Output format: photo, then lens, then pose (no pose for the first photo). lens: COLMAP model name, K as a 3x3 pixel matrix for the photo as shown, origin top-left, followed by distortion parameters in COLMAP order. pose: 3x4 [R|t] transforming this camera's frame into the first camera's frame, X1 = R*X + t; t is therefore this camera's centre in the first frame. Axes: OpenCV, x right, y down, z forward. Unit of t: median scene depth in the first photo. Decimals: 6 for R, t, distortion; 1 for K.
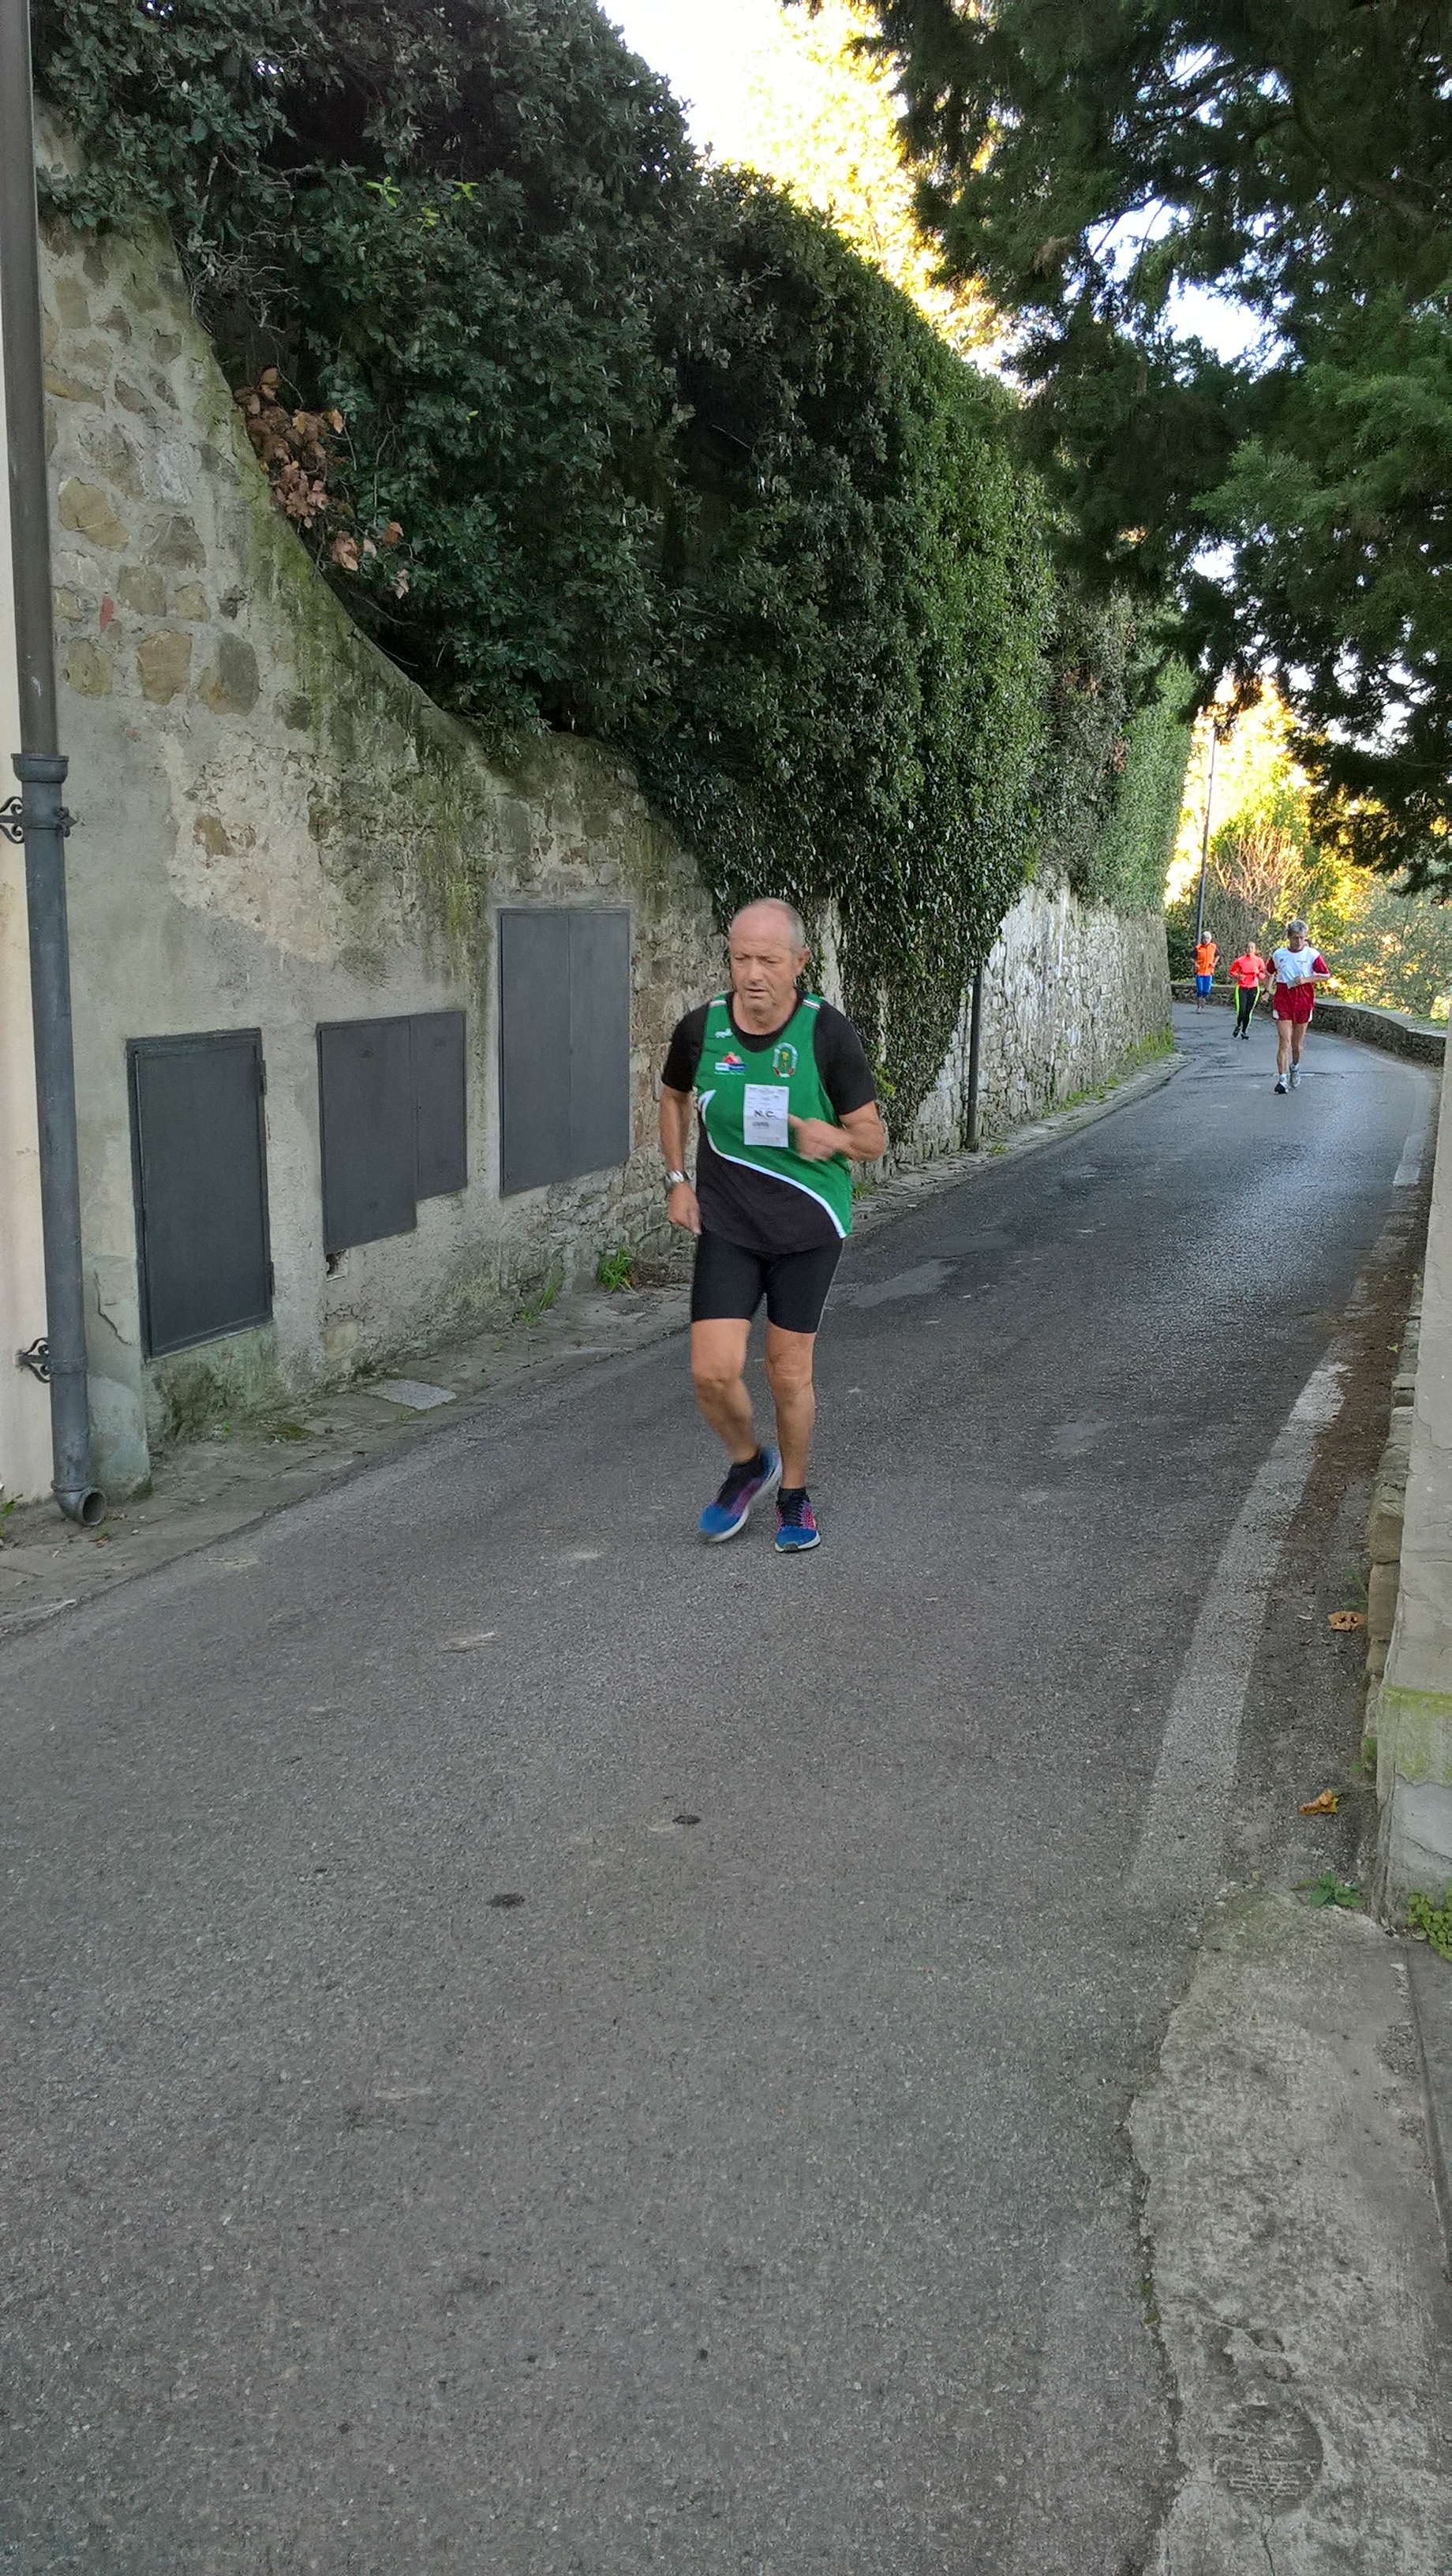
lens RADIAL K [[2002.3, 0, 744.4], [0, 2002.3, 1298.6], [0, 0, 1]] dist [0.096266, -0.153927]
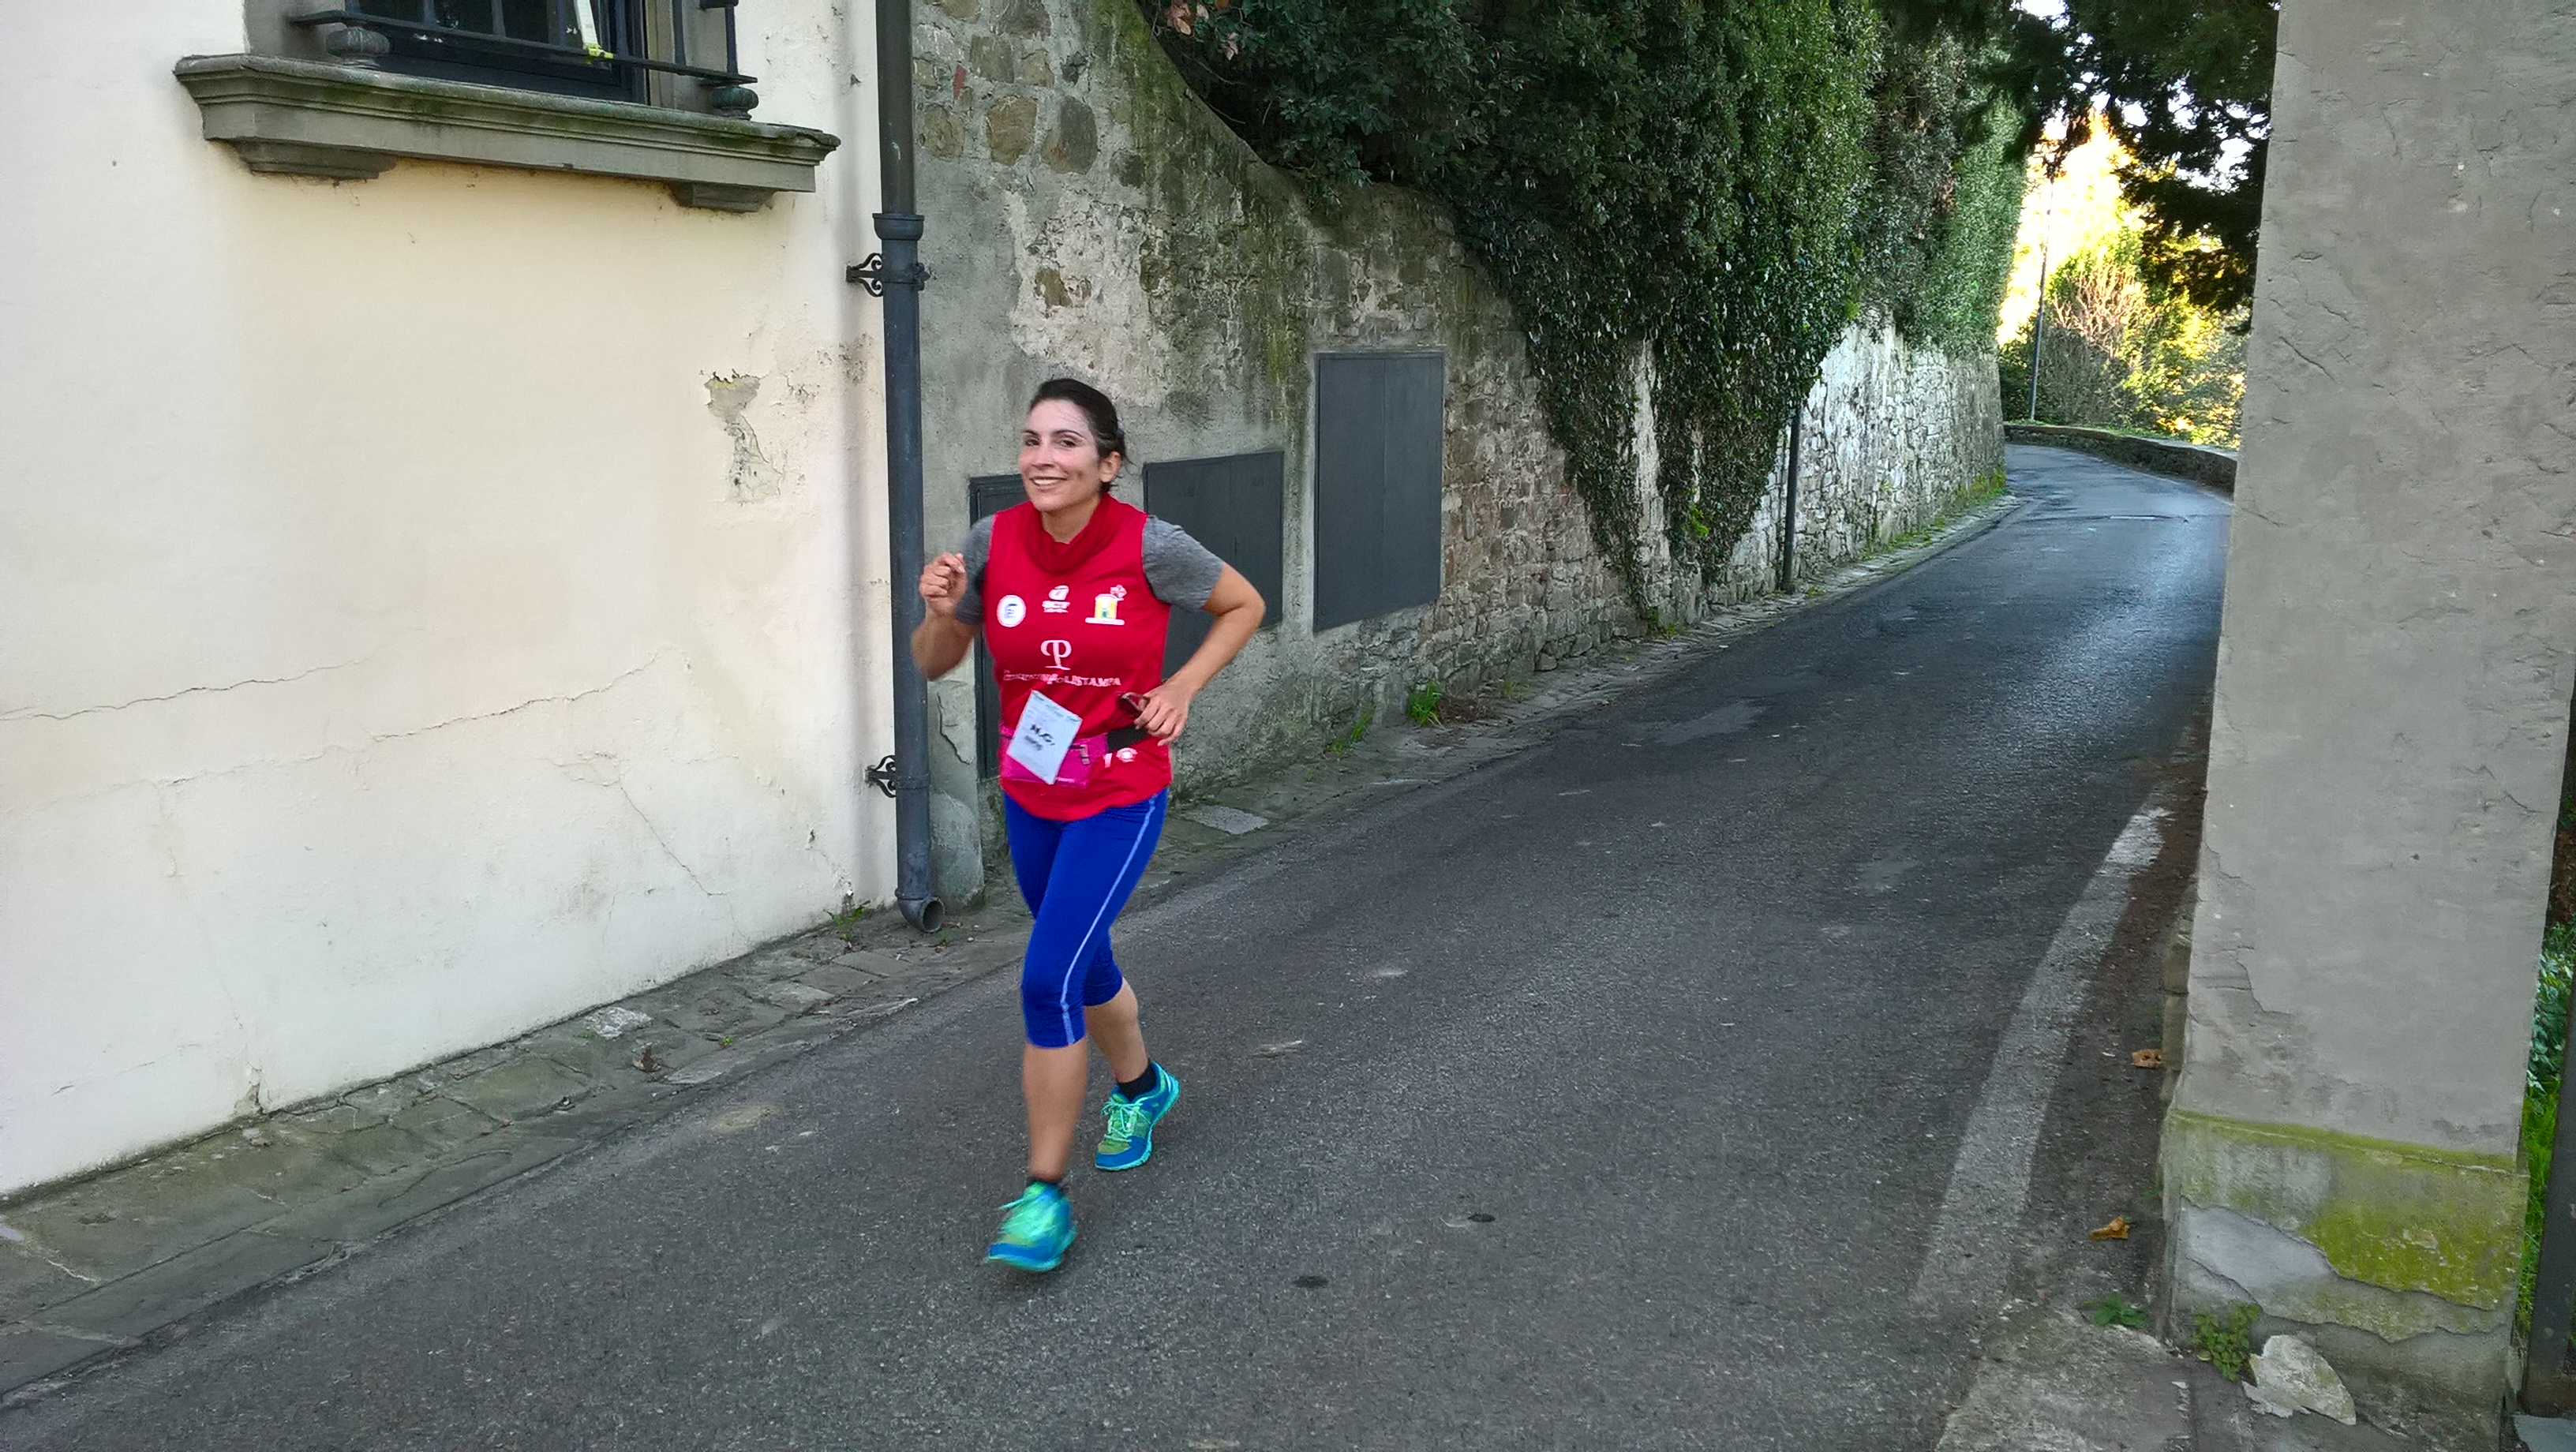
lens RADIAL K [[2002.3, 0, 1327.1], [0, 2002.3, 711.6], [0, 0, 1]] dist [0.096266, -0.153927]
pose [[0.993395, 0.014399, -0.113835, 0.003344], [-0.016077, 0.999775, -0.013830, 0.005189], [0.113610, 0.015569, 0.993403, -0.026143]]
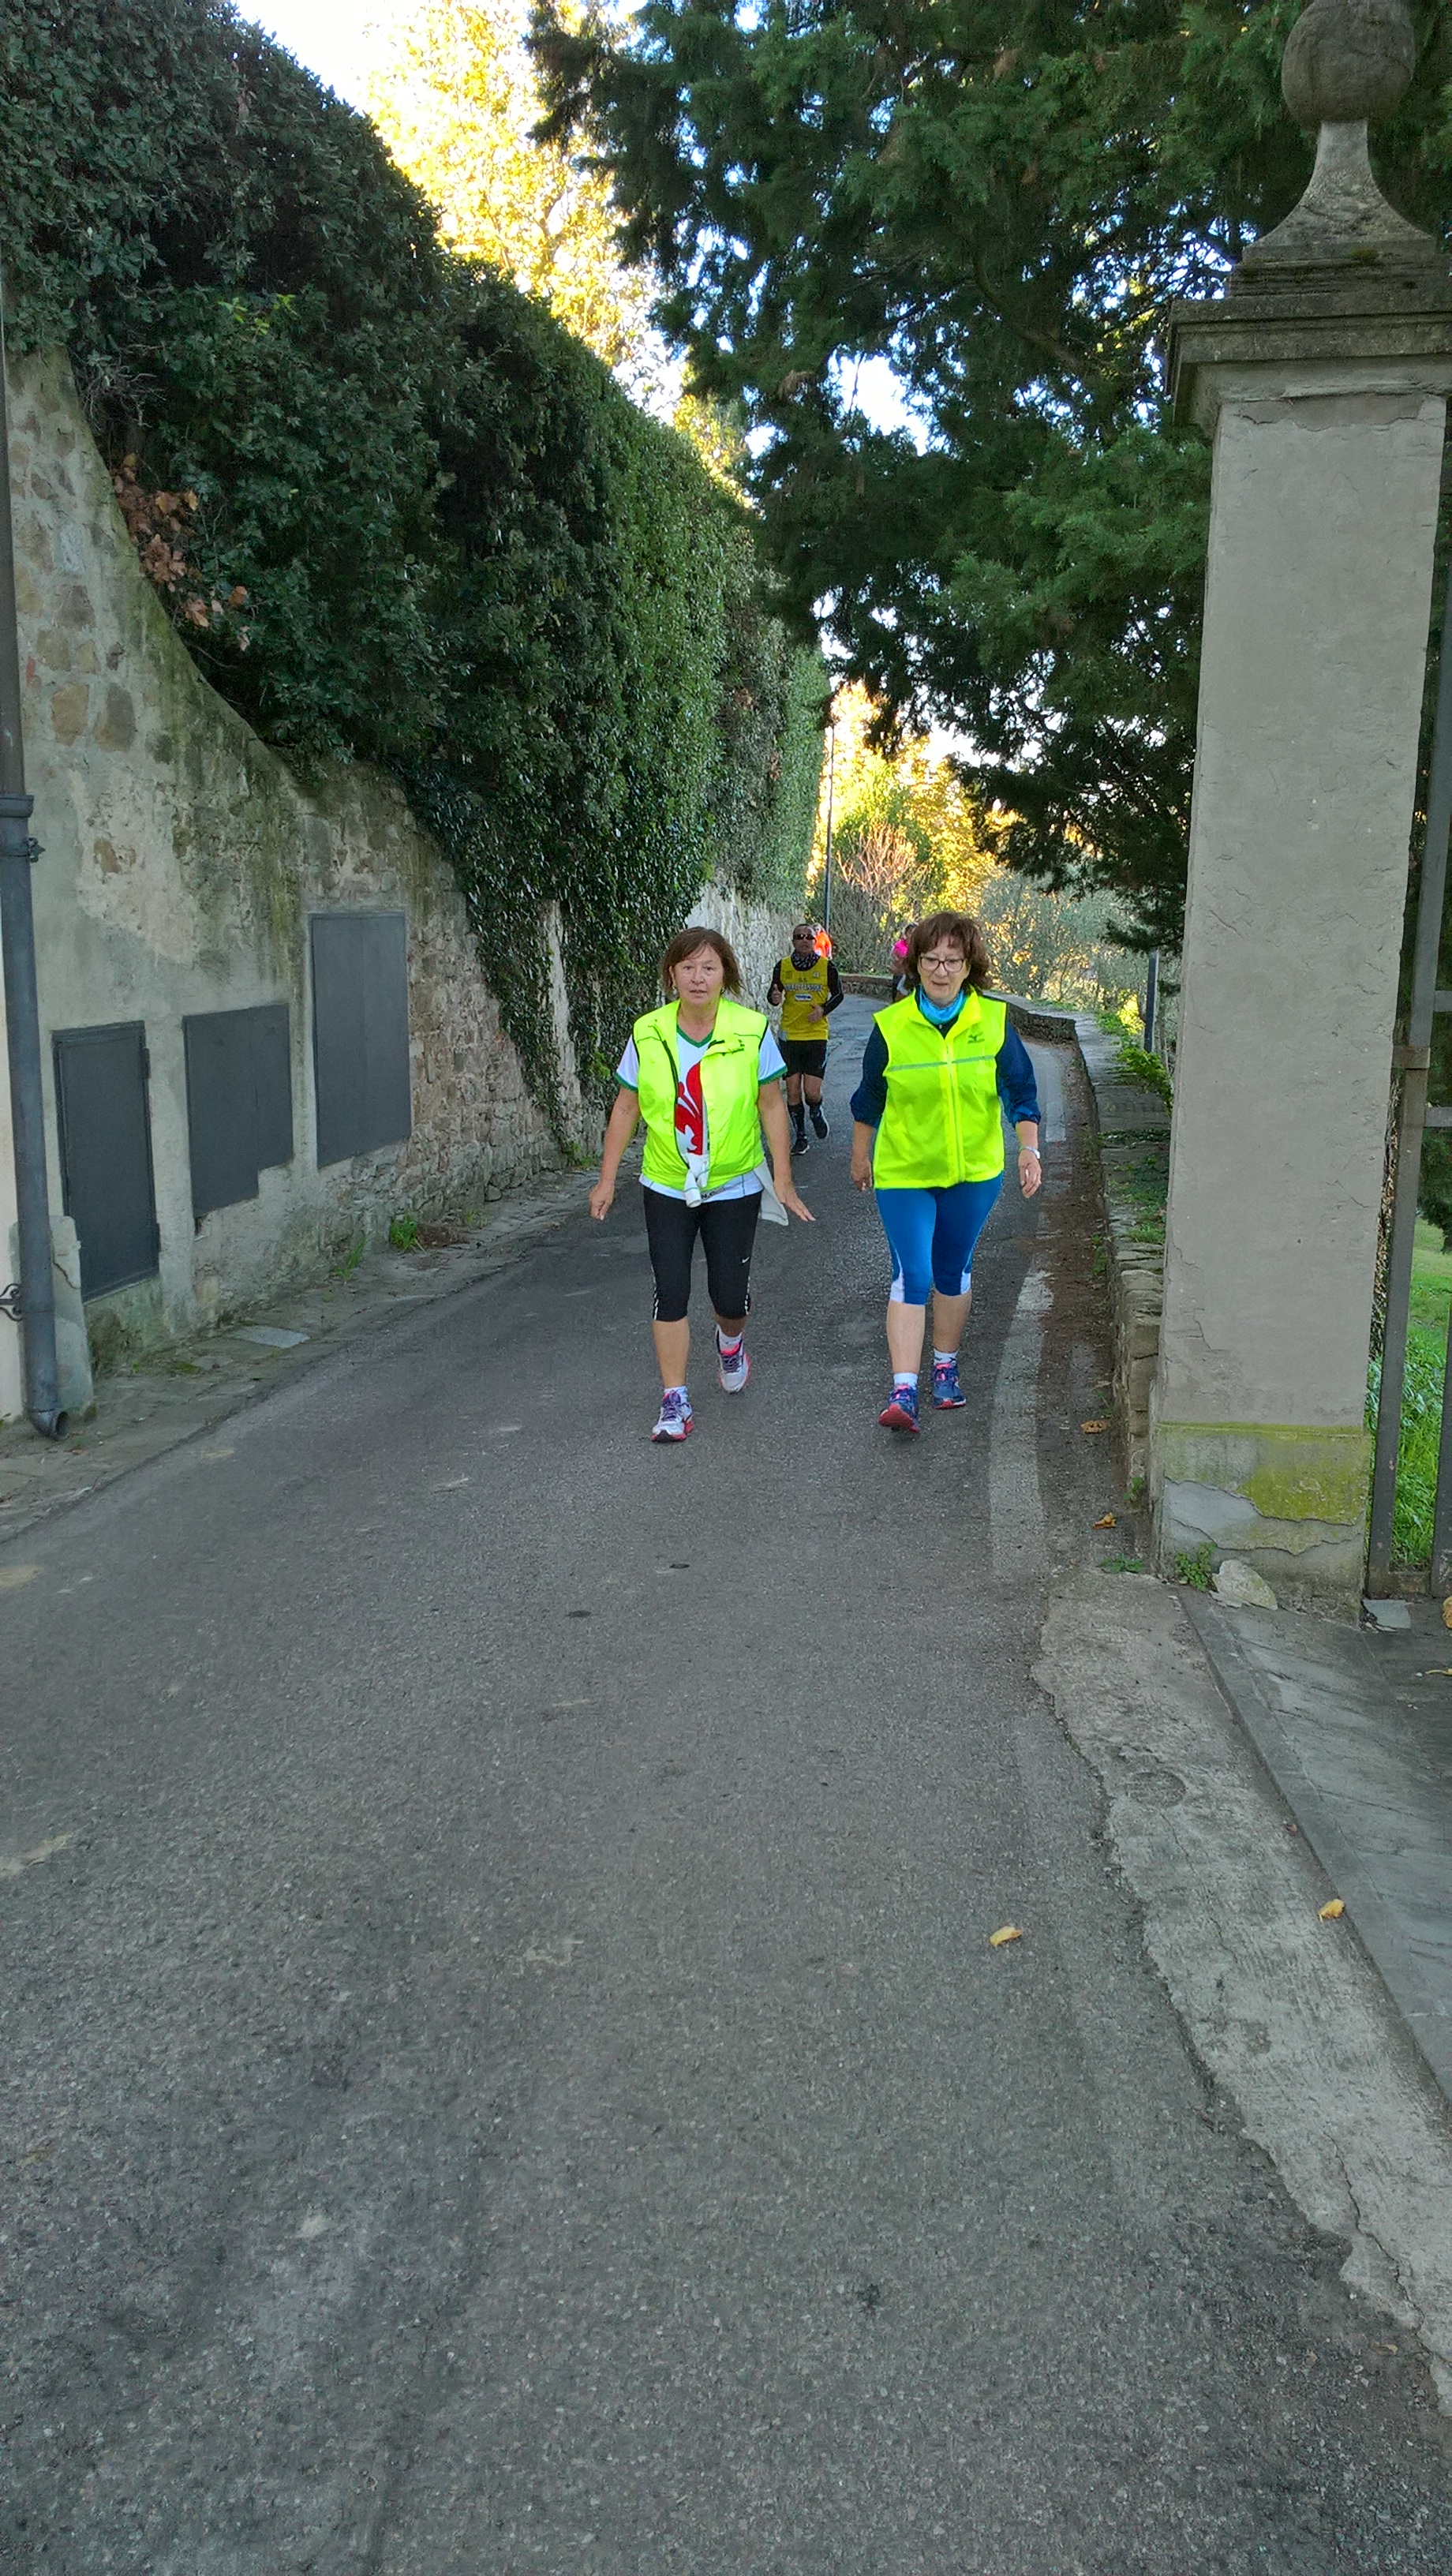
lens RADIAL K [[2002.3, 0, 717.0], [0, 2002.3, 1302.4], [0, 0, 1]] dist [0.096266, -0.153927]
pose [[0.984755, -0.044306, 0.168208, -0.109188], [0.043473, 0.999017, 0.008637, 0.029584], [-0.168425, -0.001193, 0.985714, -0.186108]]
